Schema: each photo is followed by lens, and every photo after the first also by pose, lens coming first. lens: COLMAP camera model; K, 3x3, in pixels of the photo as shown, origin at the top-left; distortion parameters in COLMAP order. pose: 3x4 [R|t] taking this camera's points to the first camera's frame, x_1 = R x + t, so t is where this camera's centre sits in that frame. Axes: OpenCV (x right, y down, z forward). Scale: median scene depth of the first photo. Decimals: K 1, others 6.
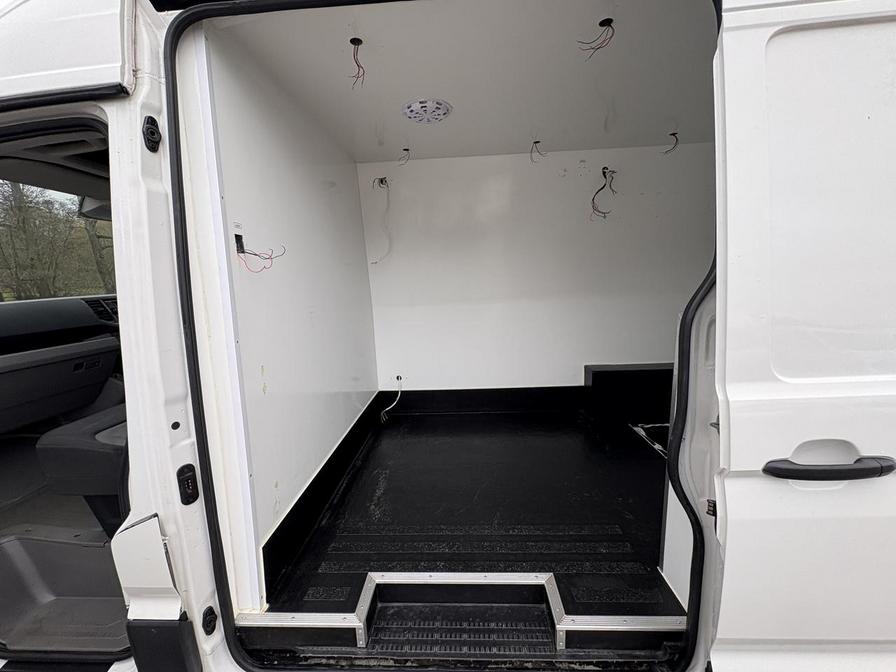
lens RADIAL K [[356.8, 0, 444.2], [0, 356.8, 334.0], [0, 0, 1]] dist [0.000968, -0.000382]
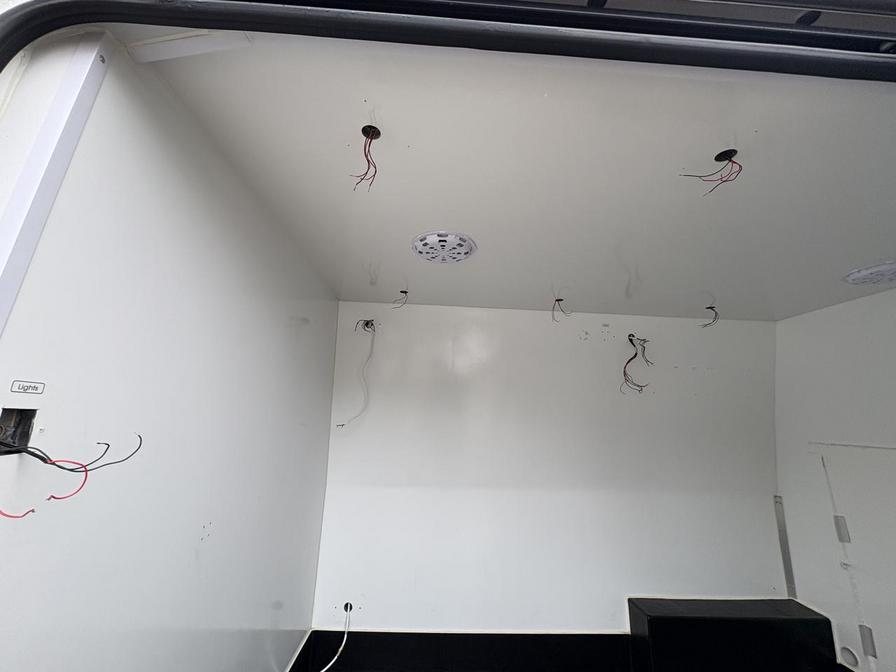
lens RADIAL K [[356.8, 0, 448.1], [0, 356.8, 334.1], [0, 0, 1]] dist [0.000968, -0.000382]
pose [[0.991934, 0.095326, 0.083548, -0.063996], [-0.056099, 0.921200, -0.385024, -0.115199], [-0.113667, 0.377232, 0.919117, 0.267022]]
